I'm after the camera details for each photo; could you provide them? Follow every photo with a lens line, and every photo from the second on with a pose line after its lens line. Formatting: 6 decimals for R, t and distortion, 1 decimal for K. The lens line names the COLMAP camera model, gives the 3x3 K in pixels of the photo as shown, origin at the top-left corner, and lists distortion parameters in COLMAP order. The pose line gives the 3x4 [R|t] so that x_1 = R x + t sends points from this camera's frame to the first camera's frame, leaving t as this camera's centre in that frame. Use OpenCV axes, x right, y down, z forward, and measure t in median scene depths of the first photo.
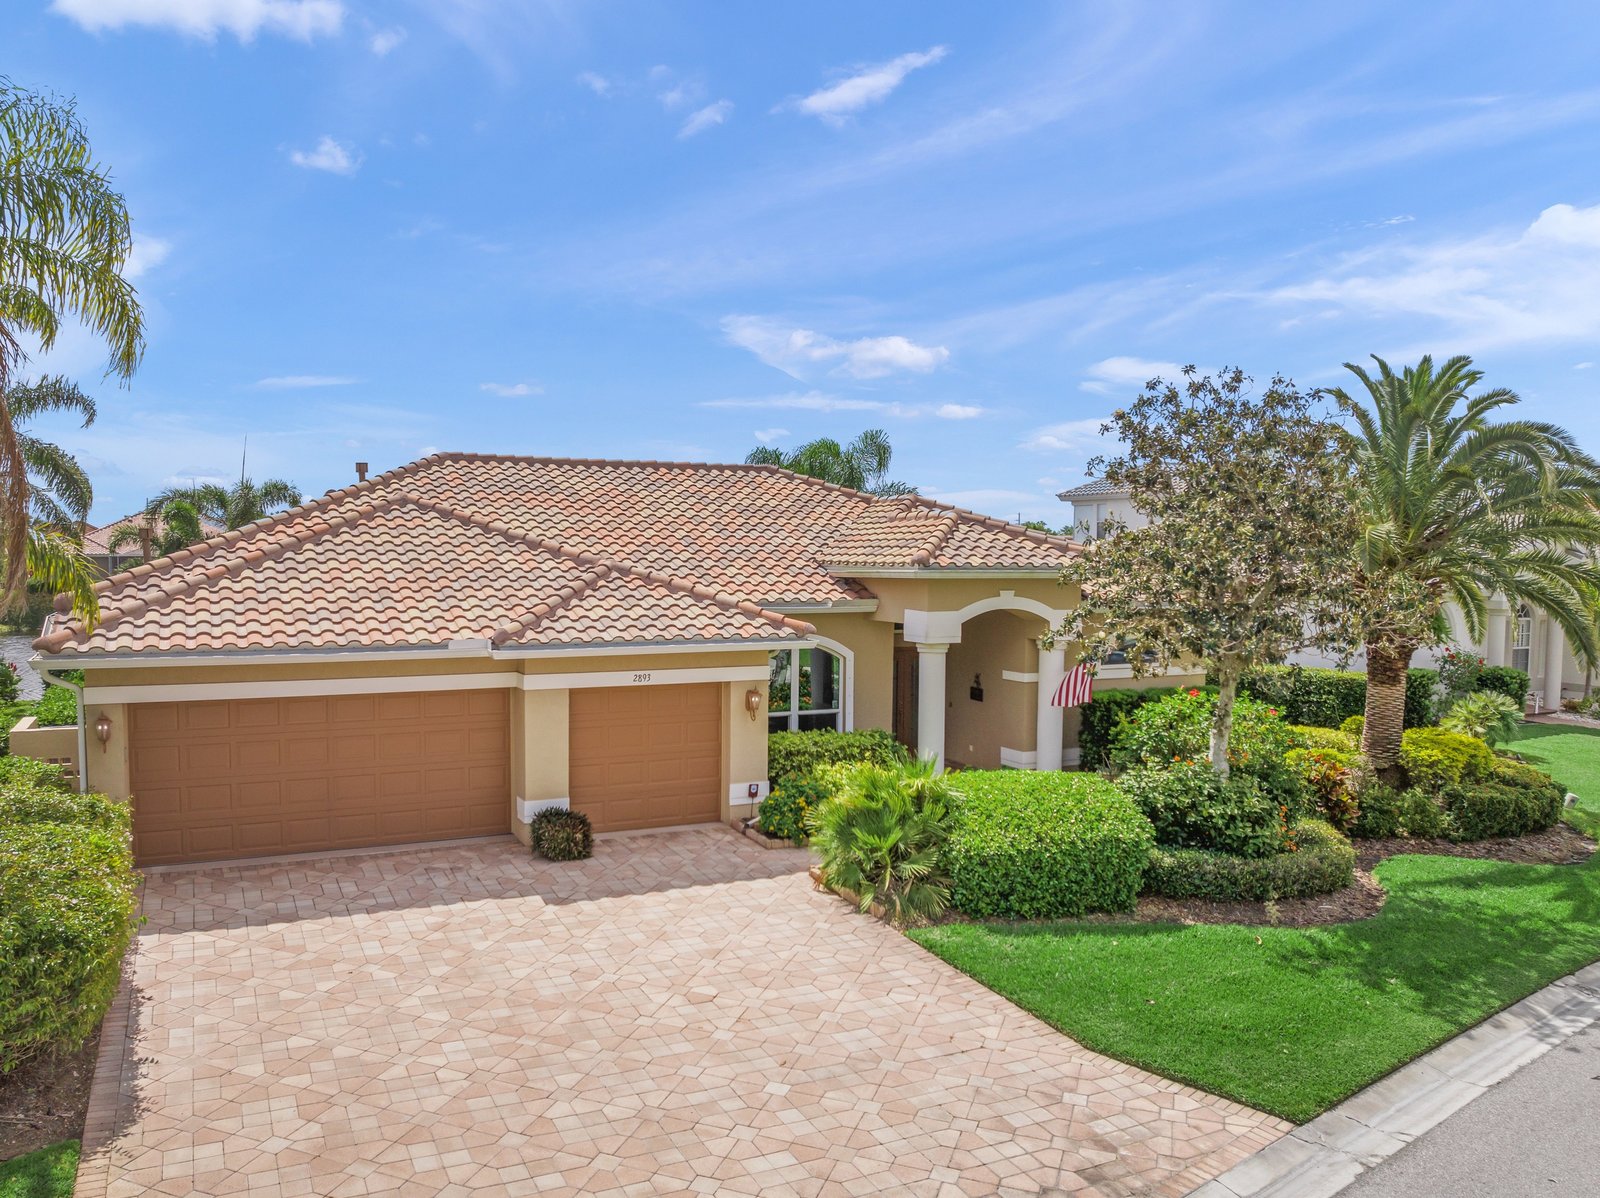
lens RADIAL K [[1181.6, 0, 761.2], [0, 1181.6, 600.0], [0, 0, 1]] dist [-0.042282, 0.011547]
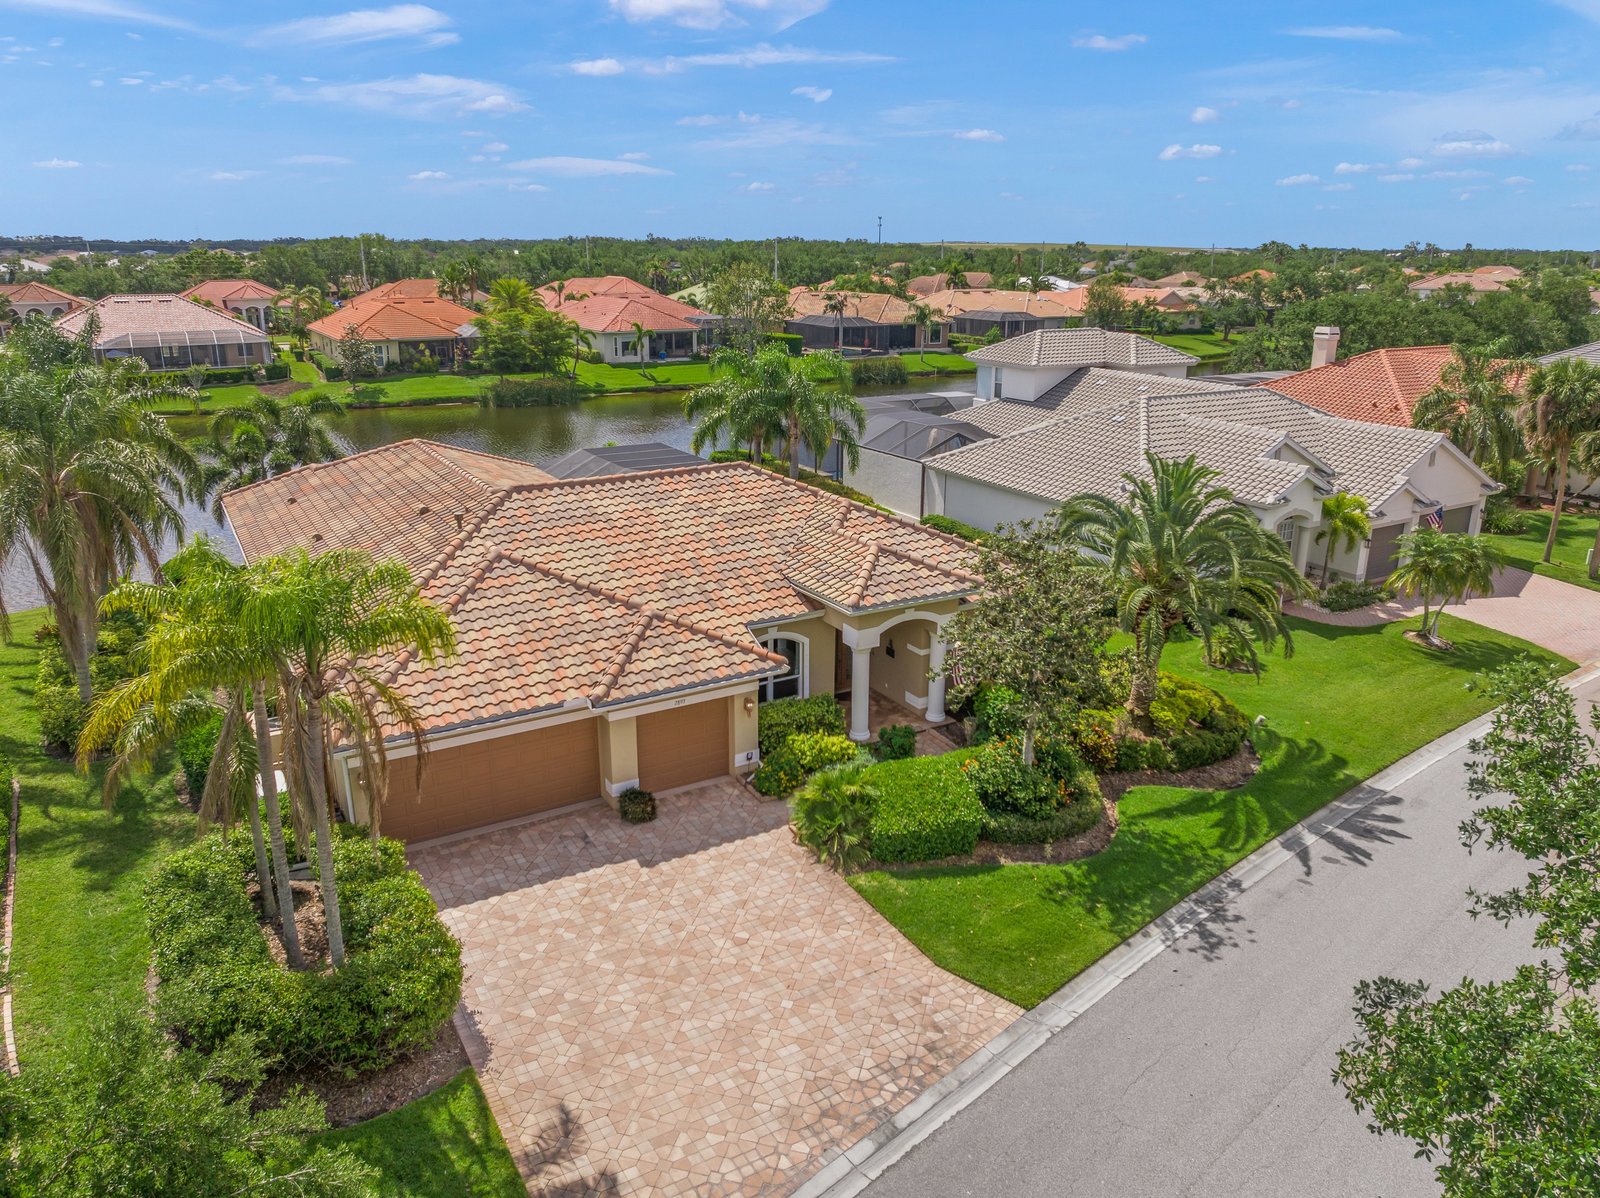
lens RADIAL K [[1102.5, 0, 802.1], [0, 1102.5, 557.0], [0, 0, 1]] dist [-0.026897, -0.002241]
pose [[0.995786, -0.029665, 0.086780, -0.073130], [0.009978, 0.975667, 0.219028, -0.546712], [-0.091166, -0.217239, 0.971852, -0.506700]]
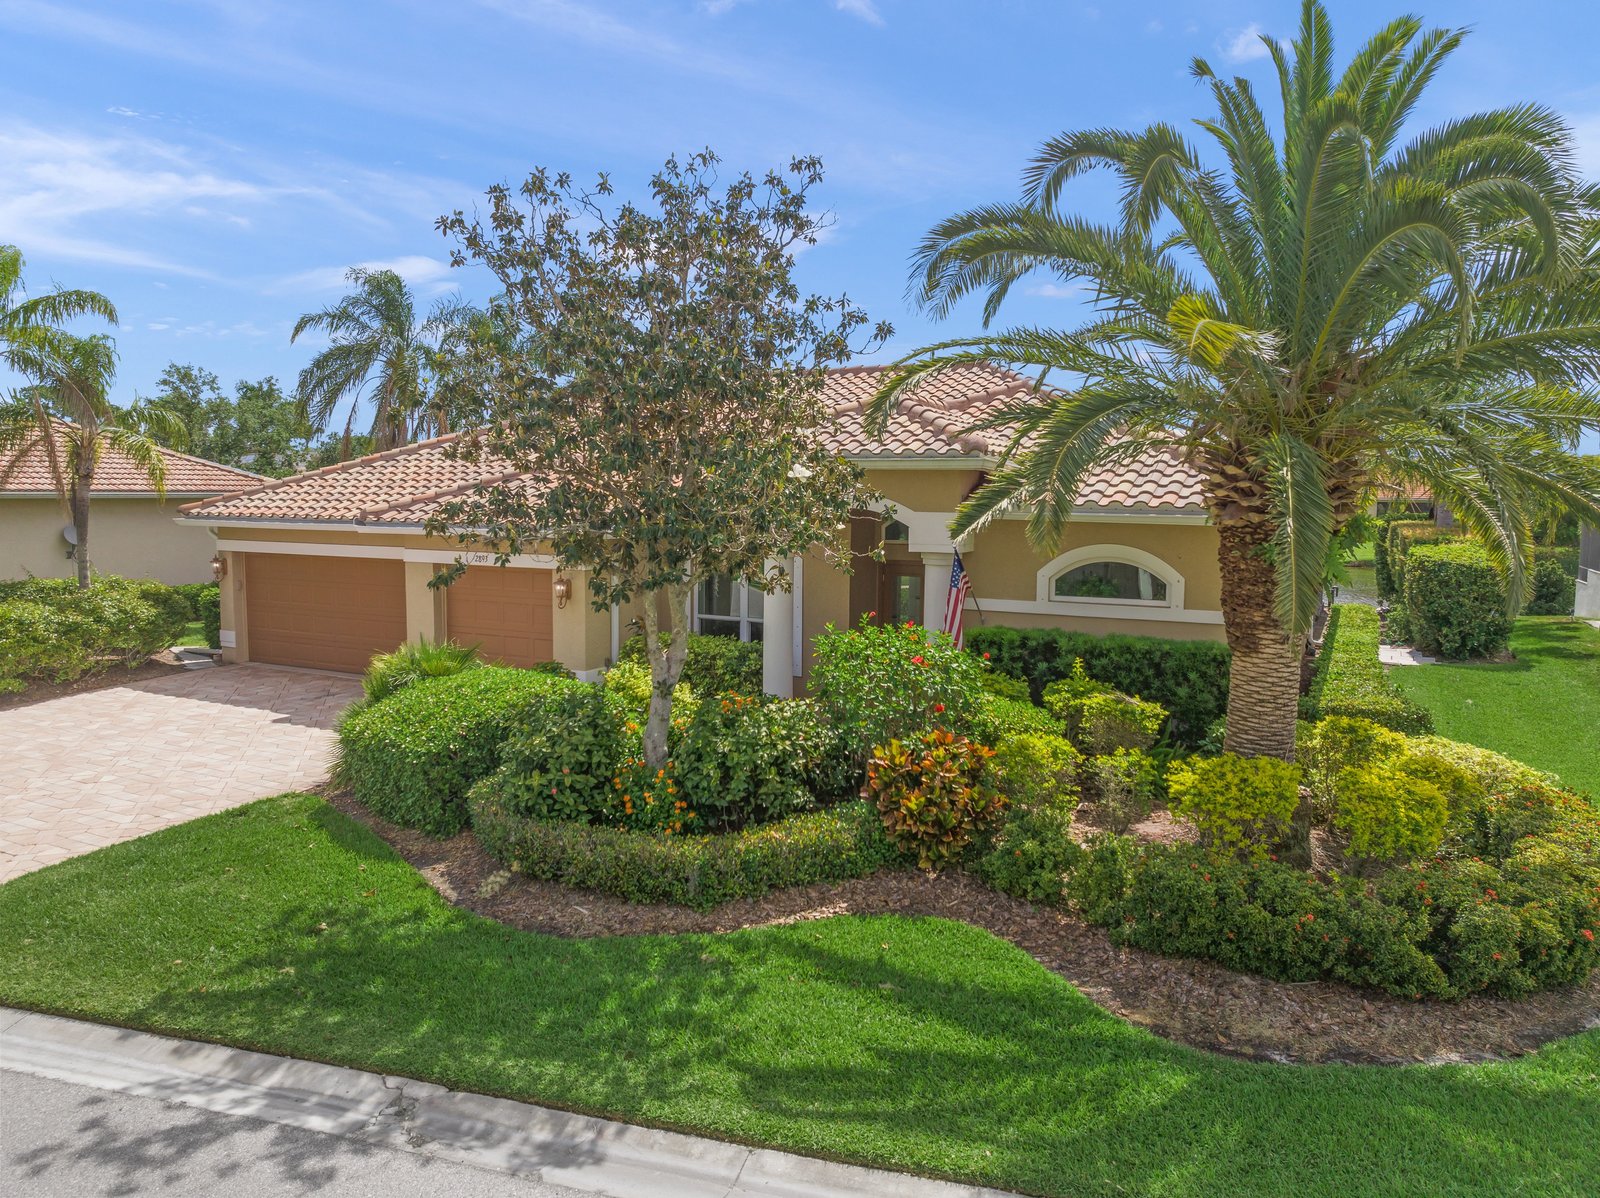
lens RADIAL K [[1119.2, 0, 800.0], [0, 1119.2, 599.0], [0, 0, 1]] dist [-0.036482, 0.003055]
pose [[0.621273, 0.077261, -0.779776, 1.103158], [-0.036500, 0.996900, 0.069693, 0.024018], [0.782744, -0.014837, 0.622167, 0.706376]]
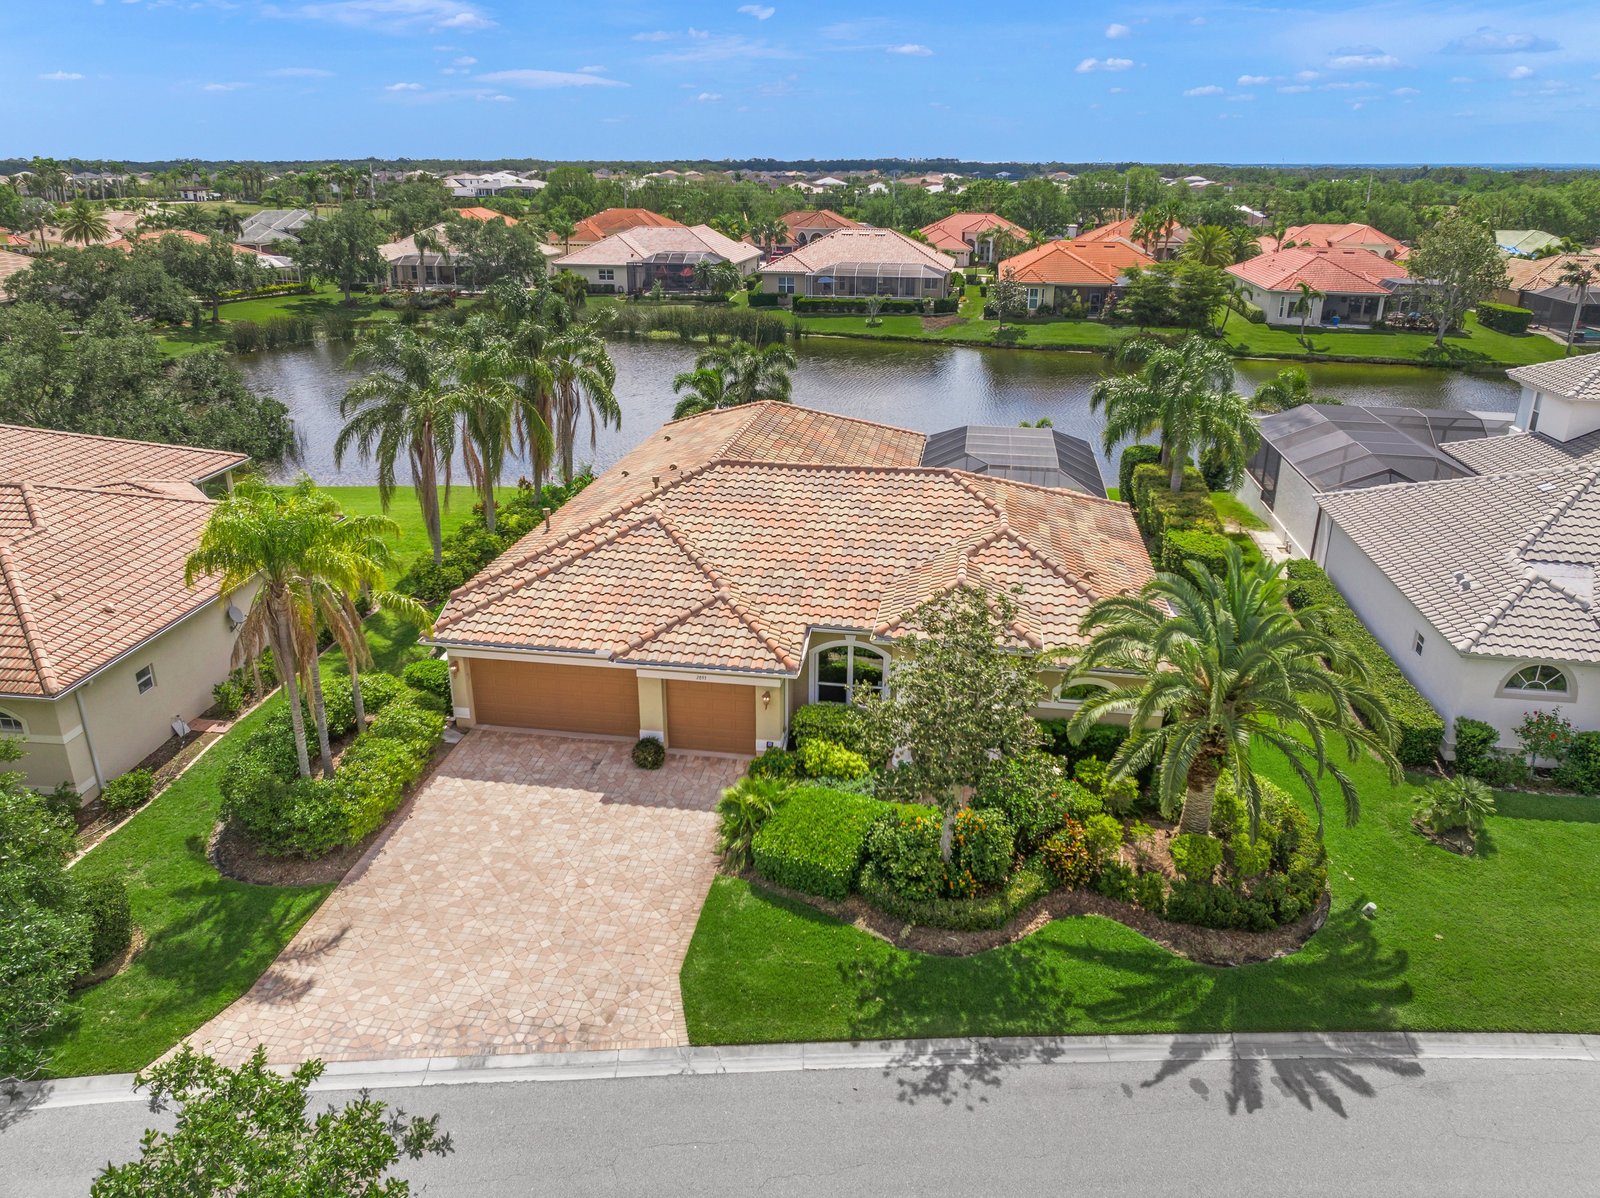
lens RADIAL K [[1102.5, 0, 802.1], [0, 1102.5, 557.0], [0, 0, 1]] dist [-0.026897, -0.002241]
pose [[0.832404, 0.179802, -0.524190, 1.053849], [-0.029068, 0.958766, 0.282706, -0.711470], [0.553407, -0.220089, 0.803307, -0.258958]]
